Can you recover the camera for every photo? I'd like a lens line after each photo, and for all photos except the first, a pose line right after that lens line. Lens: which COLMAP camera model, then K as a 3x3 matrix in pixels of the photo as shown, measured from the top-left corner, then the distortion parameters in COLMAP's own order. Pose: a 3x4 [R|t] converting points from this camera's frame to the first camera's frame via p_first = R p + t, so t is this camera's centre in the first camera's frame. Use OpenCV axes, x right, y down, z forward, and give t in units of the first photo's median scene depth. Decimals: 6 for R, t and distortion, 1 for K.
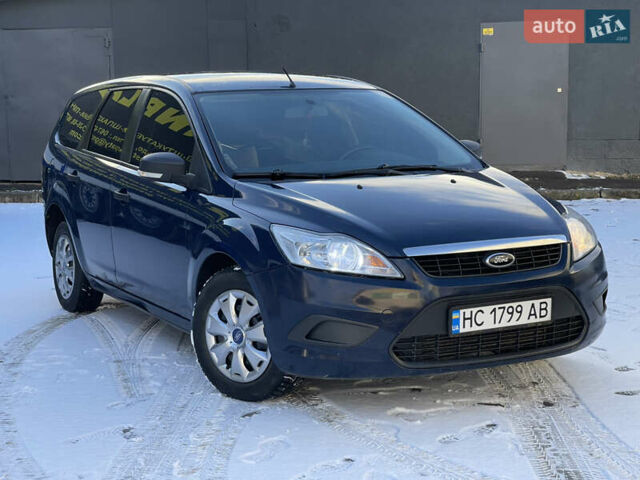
lens RADIAL K [[1157.9, 0, 320.7], [0, 1157.9, 238.4], [0, 0, 1]] dist [0.205426, 0.000000]
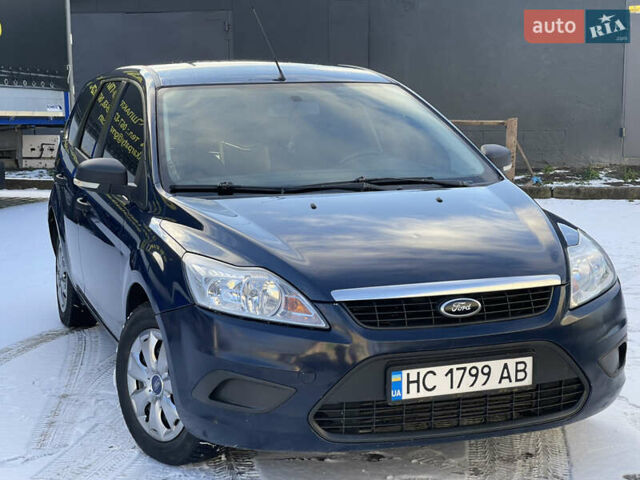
lens RADIAL K [[1157.9, 0, 320.7], [0, 1157.9, 243.9], [0, 0, 1]] dist [0.205426, 0.000000]
pose [[0.987232, 0.025943, -0.157160, 0.179333], [-0.022575, 0.999476, 0.023178, -0.039504], [0.157679, -0.019334, 0.987301, 0.208464]]
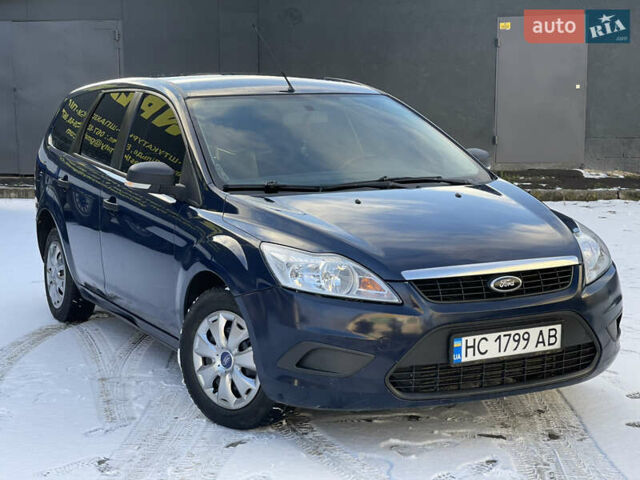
lens RADIAL K [[1157.9, 0, 318.7], [0, 1157.9, 241.9], [0, 0, 1]] dist [0.205426, 0.000000]
pose [[0.999817, 0.010106, -0.016244, 0.018606], [-0.009915, 0.999881, 0.011805, -0.024032], [0.016361, -0.011642, 0.999798, 0.064348]]
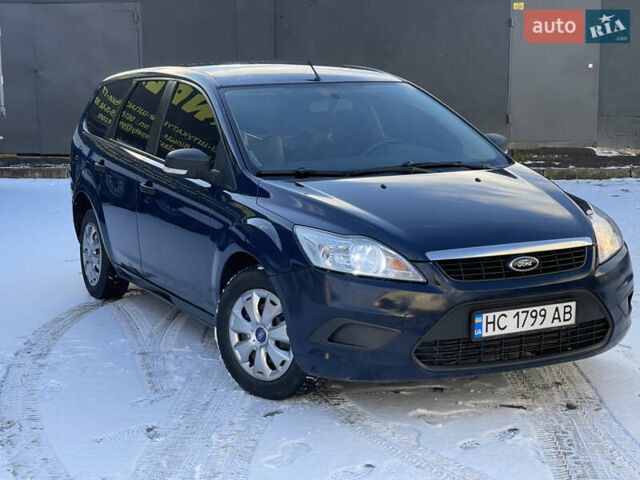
lens RADIAL K [[1157.9, 0, 317.4], [0, 1157.9, 234.6], [0, 0, 1]] dist [0.205426, 0.000000]
pose [[0.999610, 0.008018, -0.026753, 0.003978], [-0.007315, 0.999628, 0.026274, -0.030638], [0.026954, -0.026068, 0.999297, -0.000338]]
